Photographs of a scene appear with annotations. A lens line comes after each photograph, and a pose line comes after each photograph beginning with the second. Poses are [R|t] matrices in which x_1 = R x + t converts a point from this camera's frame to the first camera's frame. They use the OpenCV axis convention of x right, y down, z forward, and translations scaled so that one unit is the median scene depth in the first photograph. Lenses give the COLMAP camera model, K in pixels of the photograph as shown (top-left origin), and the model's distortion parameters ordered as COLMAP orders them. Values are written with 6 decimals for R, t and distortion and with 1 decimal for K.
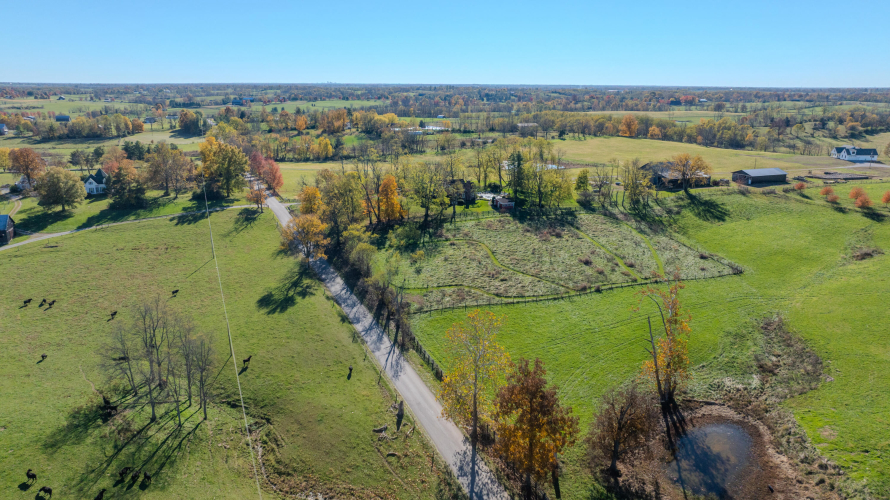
lens RADIAL K [[622.7, 0, 445.0], [0, 622.7, 250.0], [0, 0, 1]] dist [-0.022891, 0.001828]
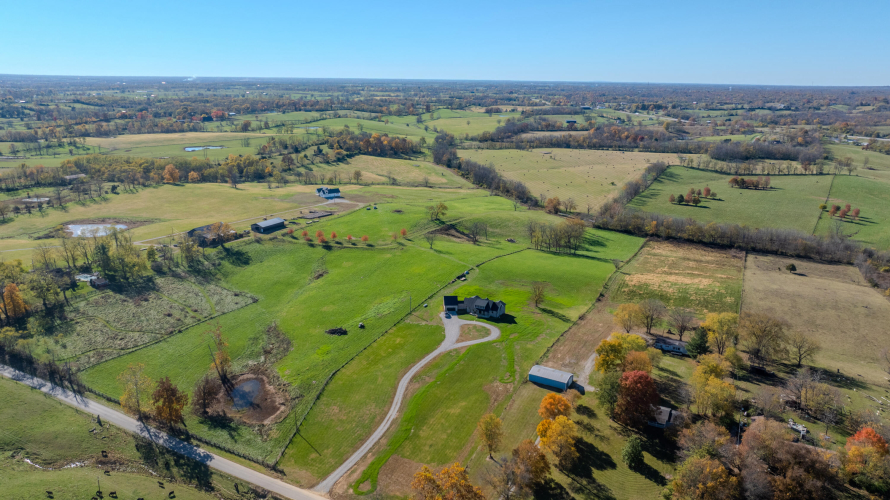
lens RADIAL K [[622.7, 0, 445.0], [0, 622.7, 250.0], [0, 0, 1]] dist [-0.022891, 0.001828]
pose [[0.764185, -0.166190, 0.623219, -0.211845], [0.156448, 0.985141, 0.070866, -0.149828], [-0.625736, 0.043347, 0.778830, -0.763324]]
